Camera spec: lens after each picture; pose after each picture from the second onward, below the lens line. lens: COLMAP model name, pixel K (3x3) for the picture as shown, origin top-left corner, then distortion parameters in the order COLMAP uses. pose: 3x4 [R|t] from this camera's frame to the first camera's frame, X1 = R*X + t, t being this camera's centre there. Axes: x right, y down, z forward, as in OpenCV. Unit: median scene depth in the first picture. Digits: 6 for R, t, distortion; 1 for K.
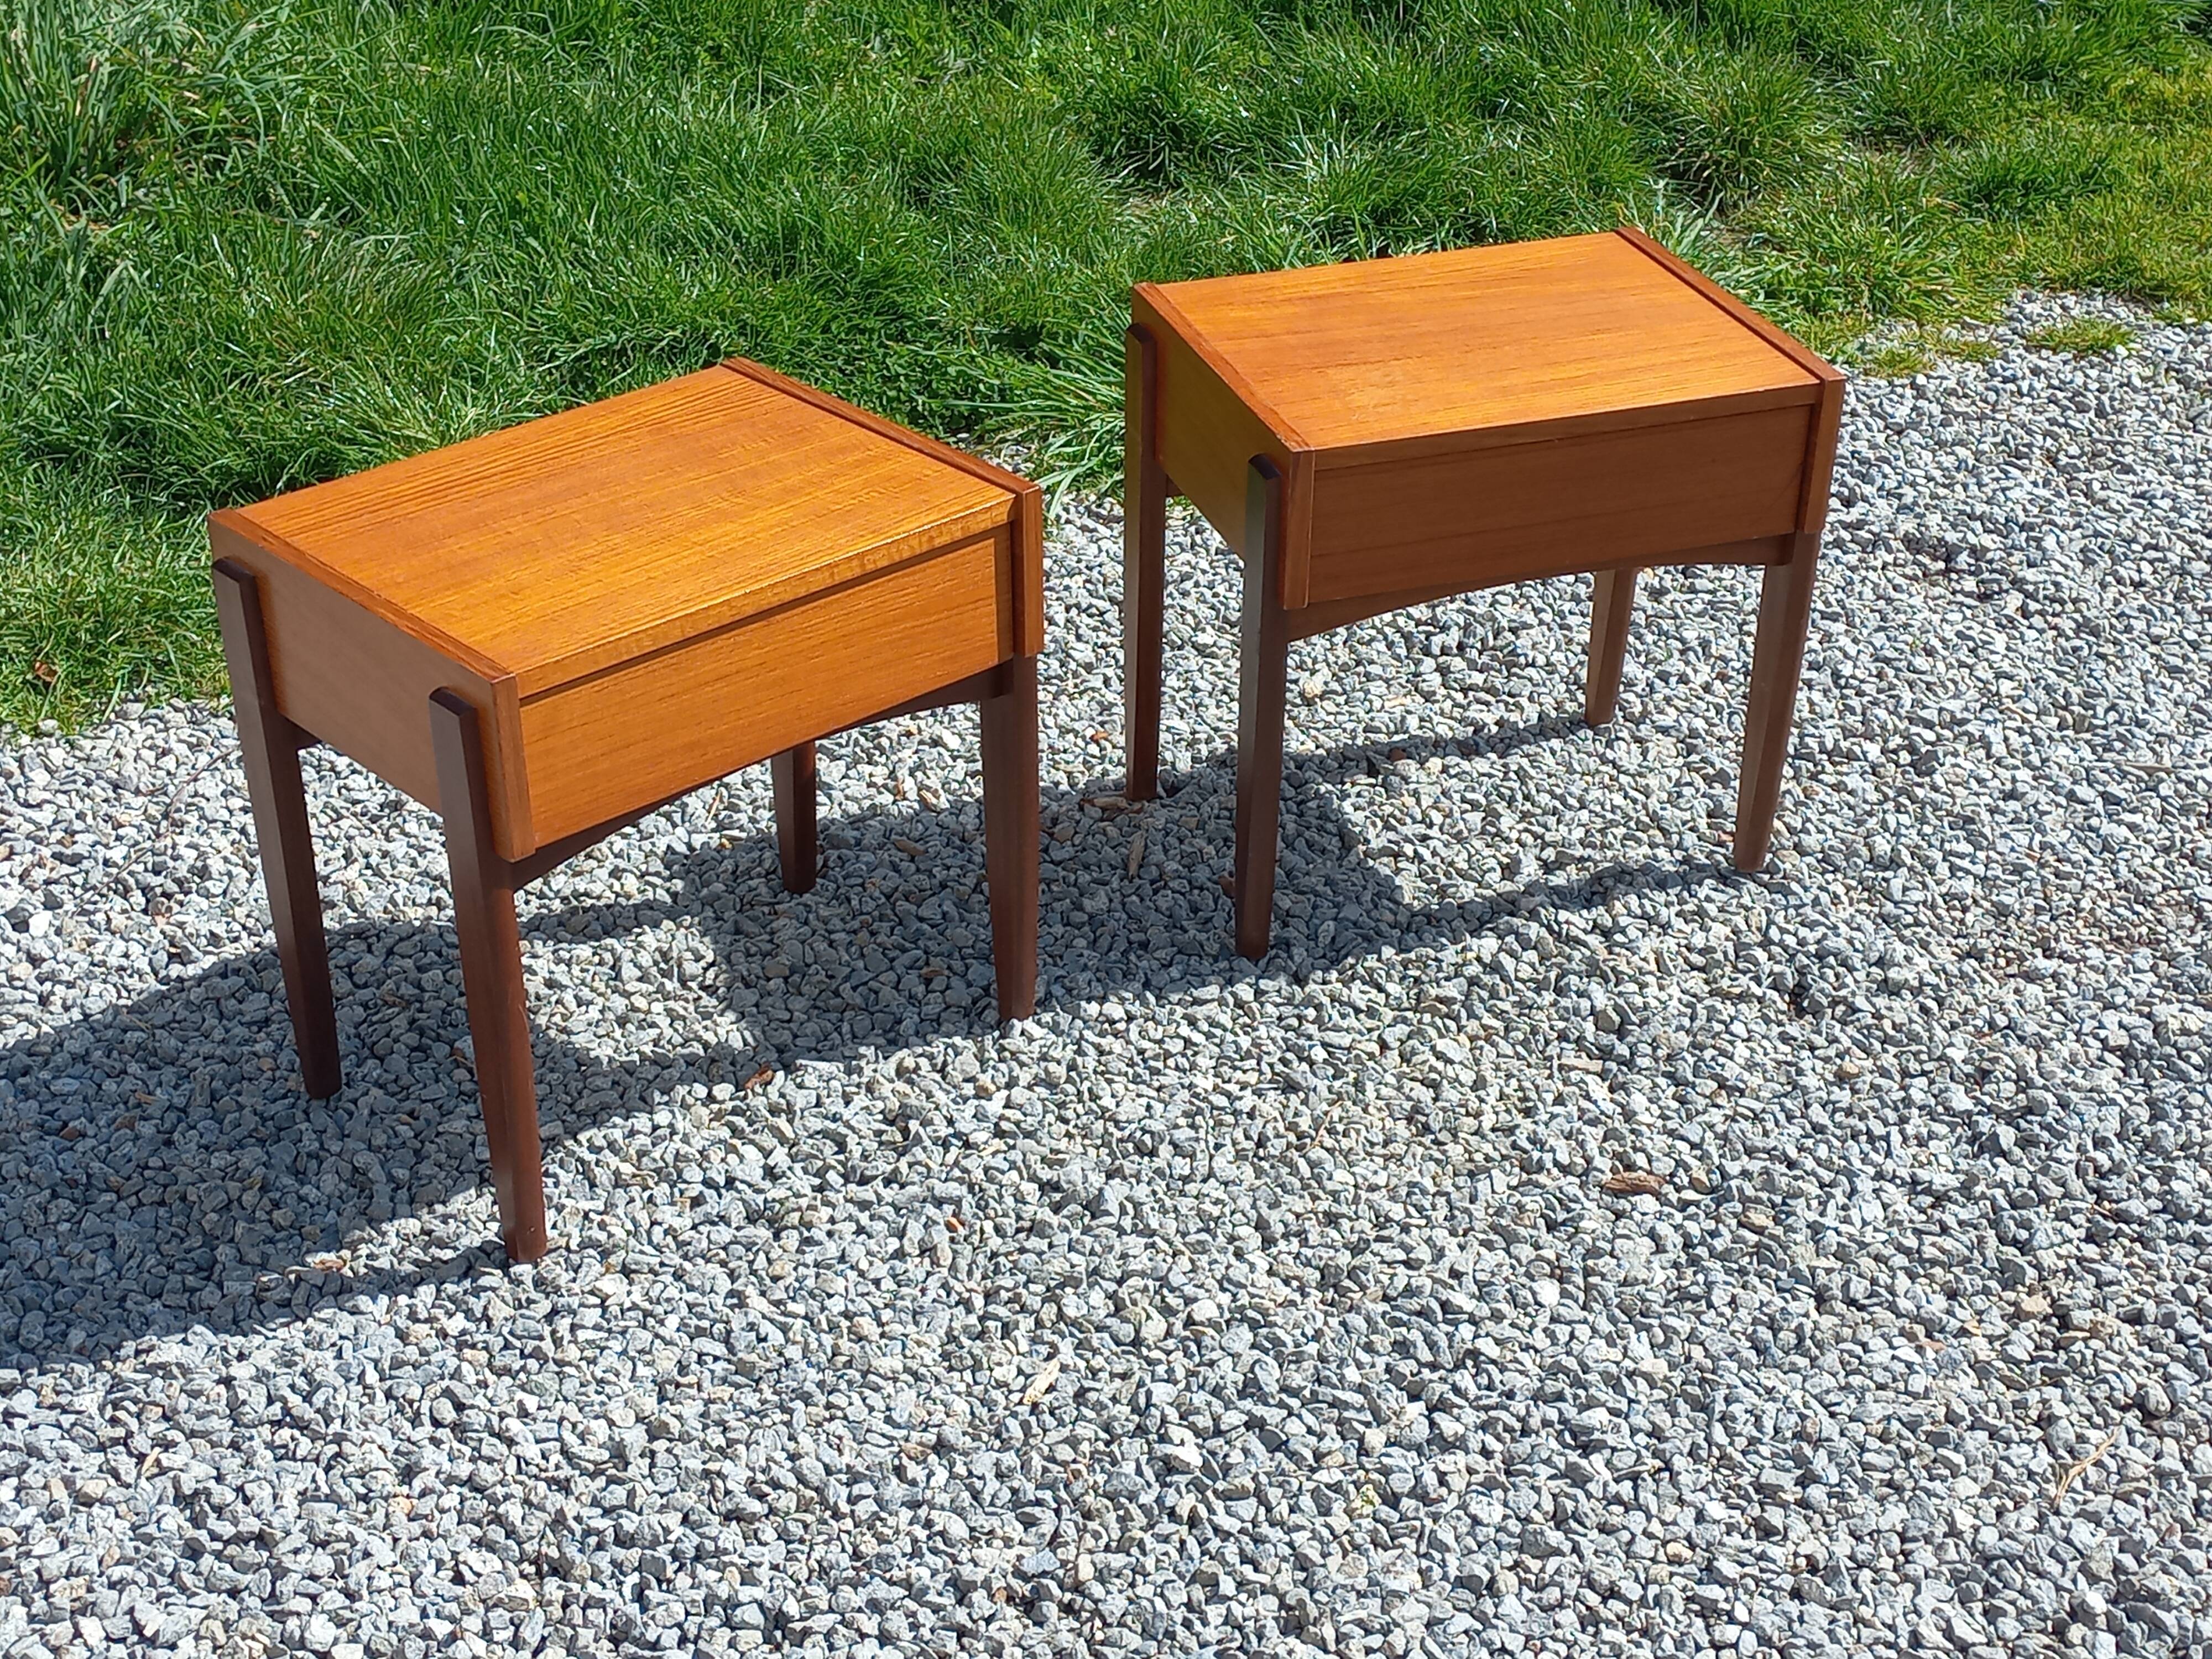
lens RADIAL K [[3144.5, 0, 1092.7], [0, 3144.5, 822.8], [0, 0, 1]] dist [0.078512, 0.000000]
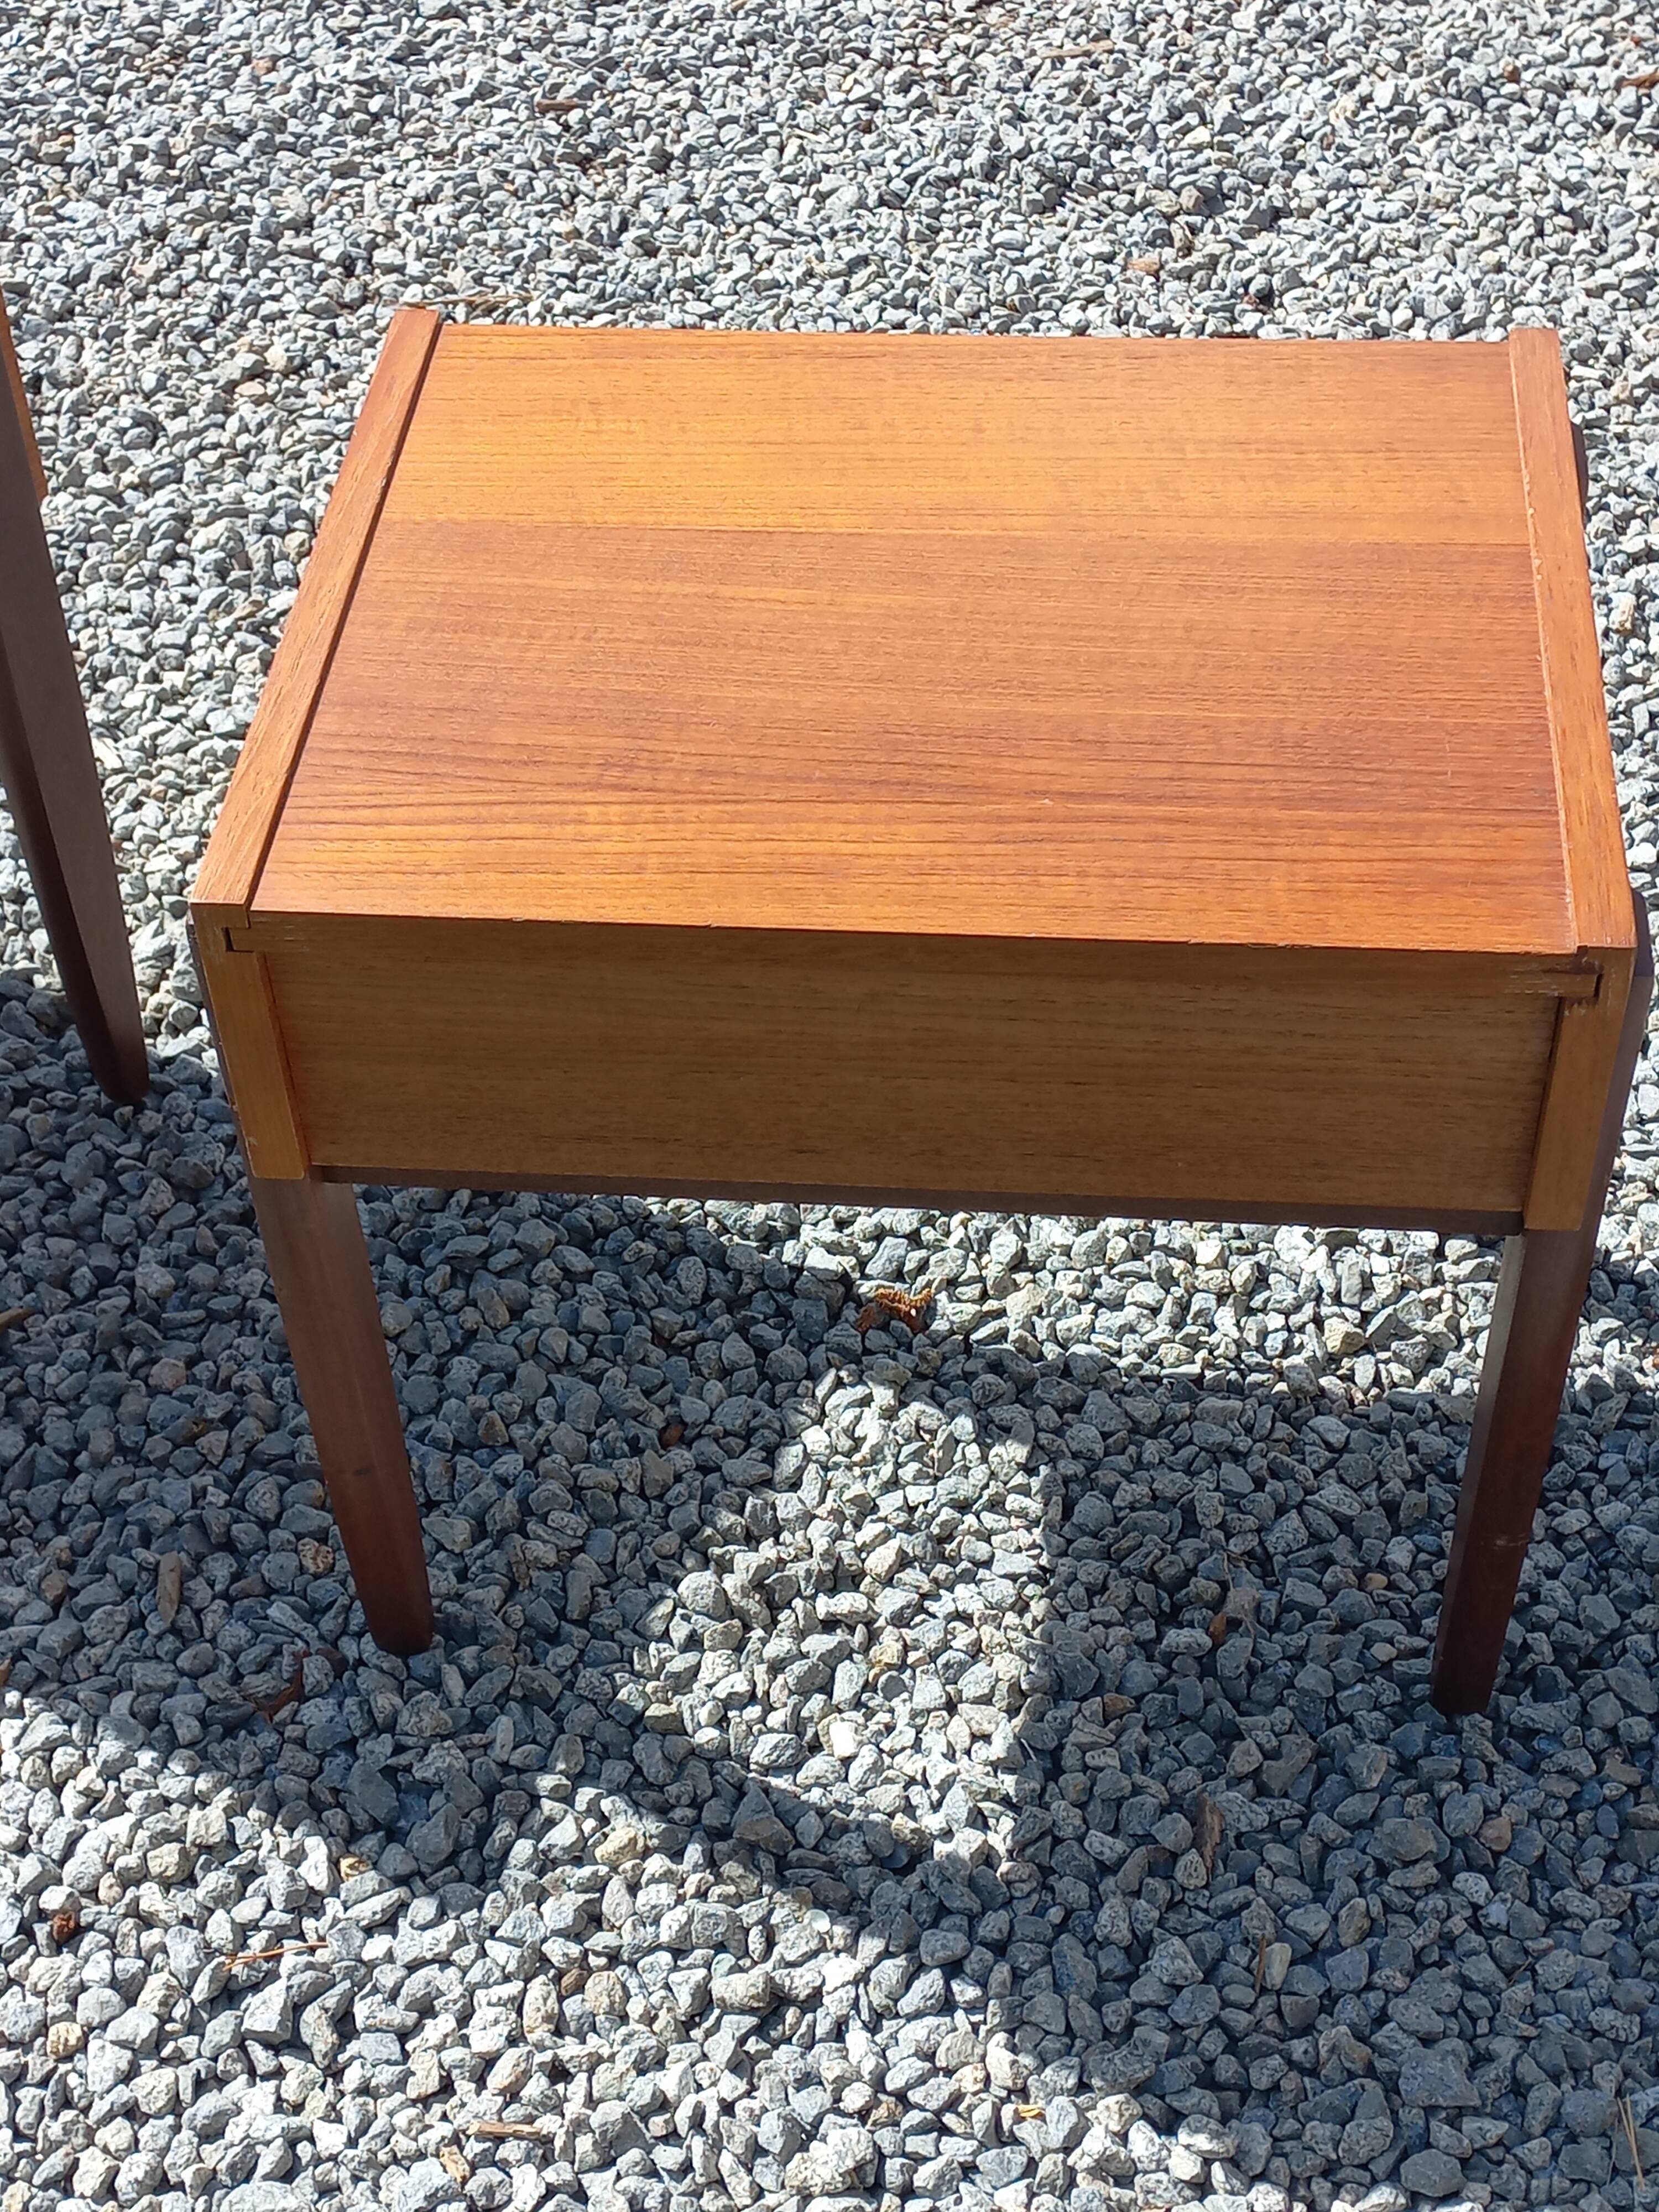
lens RADIAL K [[3144.5, 0, 841.4], [0, 3144.5, 1100.6], [0, 0, 1]] dist [0.078512, 0.000000]
pose [[-0.679221, -0.500142, 0.537138, -0.400099], [0.382358, 0.383563, 0.840644, -0.447870], [-0.626468, 0.776361, -0.069291, 0.985224]]
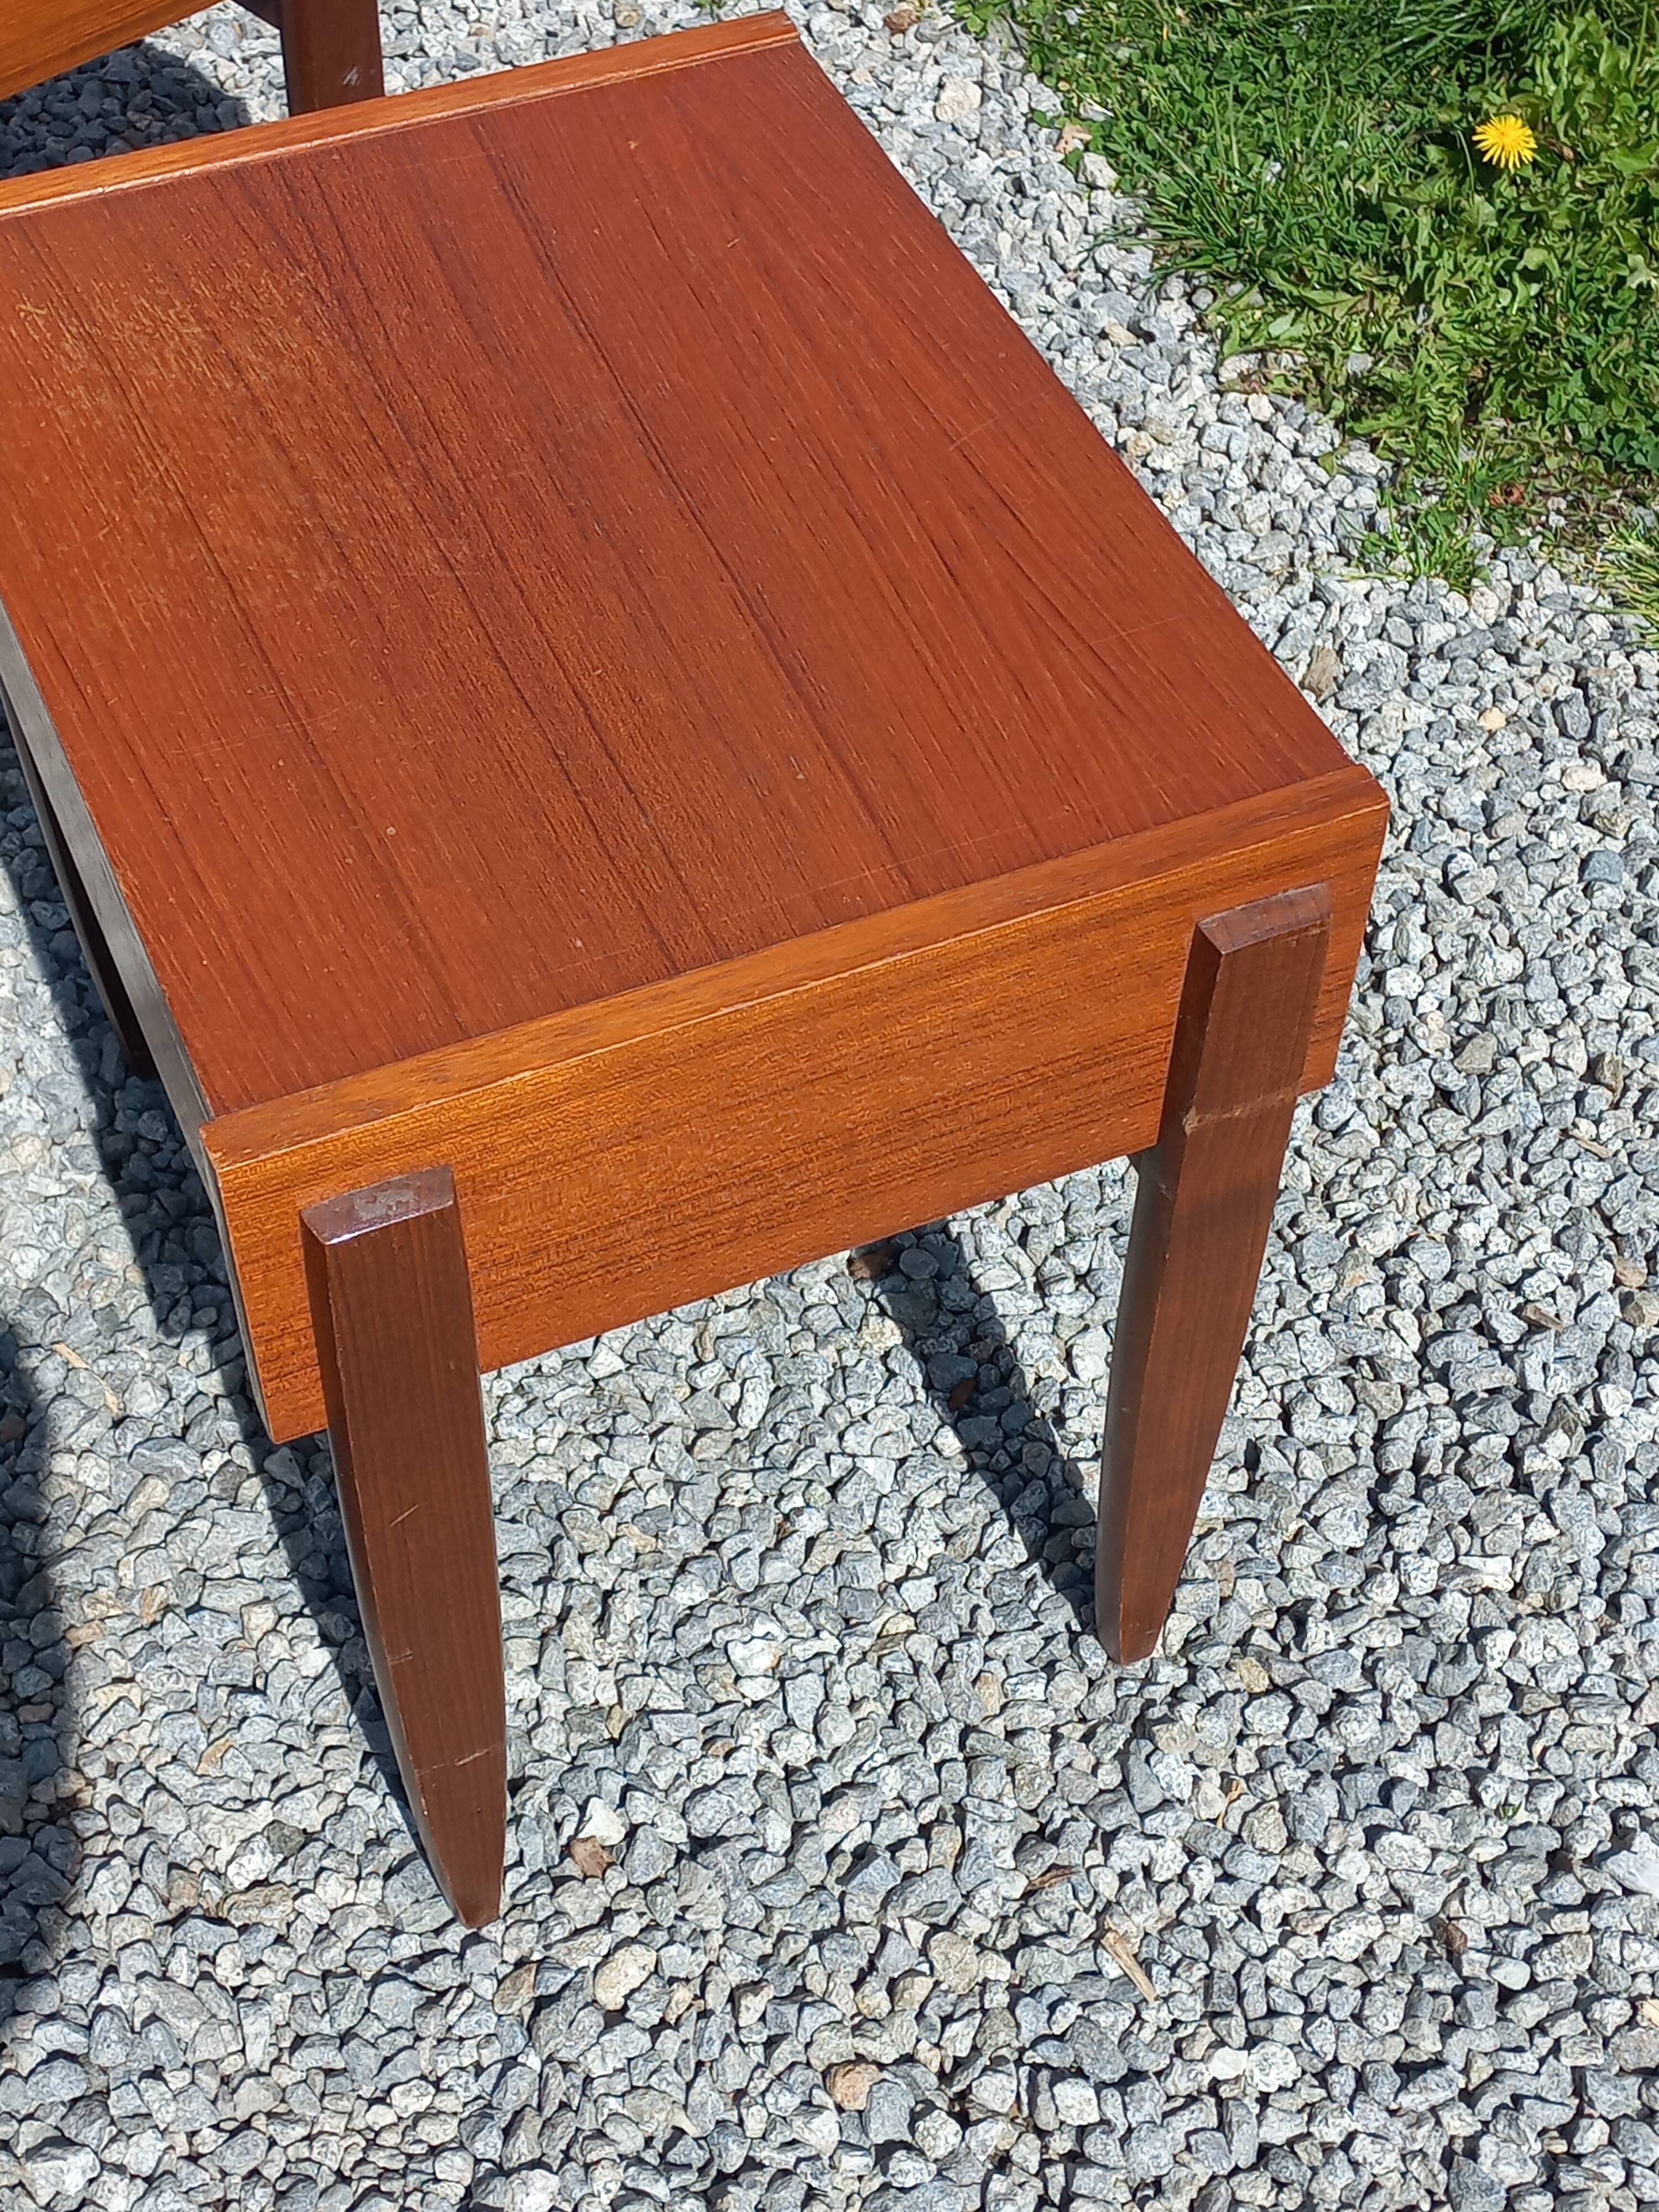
lens RADIAL K [[3144.5, 0, 835.3], [0, 3144.5, 1102.5], [0, 0, 1]] dist [0.078512, 0.000000]
pose [[0.088977, 0.759286, -0.644646, 0.446885], [-0.515419, 0.588920, 0.622509, -0.382649], [0.852307, 0.276873, 0.443751, 0.881208]]
